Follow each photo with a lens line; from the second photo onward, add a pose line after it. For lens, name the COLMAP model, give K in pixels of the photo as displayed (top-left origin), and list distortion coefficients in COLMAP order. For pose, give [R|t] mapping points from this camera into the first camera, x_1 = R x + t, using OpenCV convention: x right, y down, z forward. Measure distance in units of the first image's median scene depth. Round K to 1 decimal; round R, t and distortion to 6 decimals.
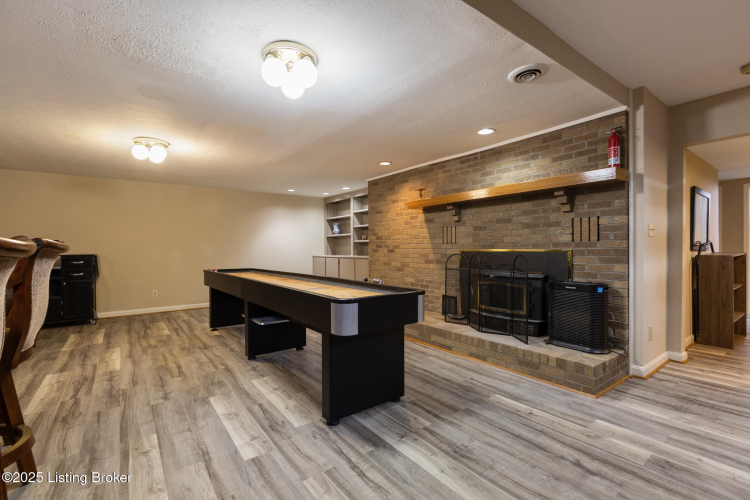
lens RADIAL K [[339.3, 0, 375.1], [0, 339.3, 250.1], [0, 0, 1]] dist [-0.000840, -0.000143]
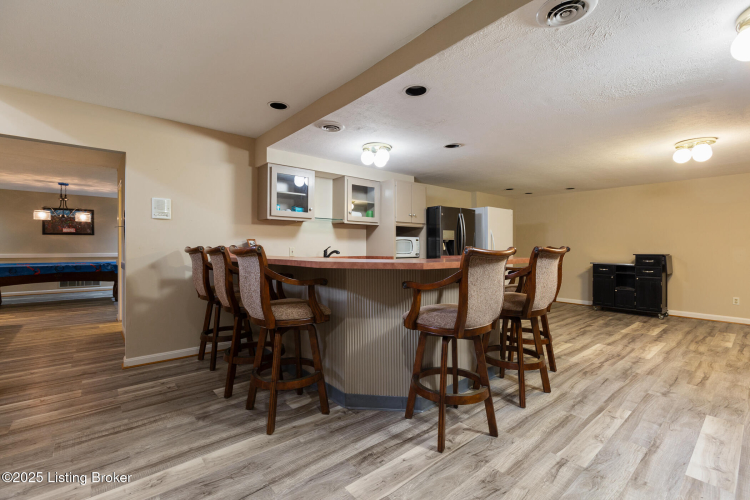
lens RADIAL K [[339.3, 0, 375.3], [0, 339.3, 246.9], [0, 0, 1]] dist [-0.000840, -0.000143]
pose [[0.066774, 0.011974, -0.997696, 0.378825], [-0.012951, 0.999854, 0.011133, -0.022705], [0.997684, 0.012178, 0.066919, 0.029256]]
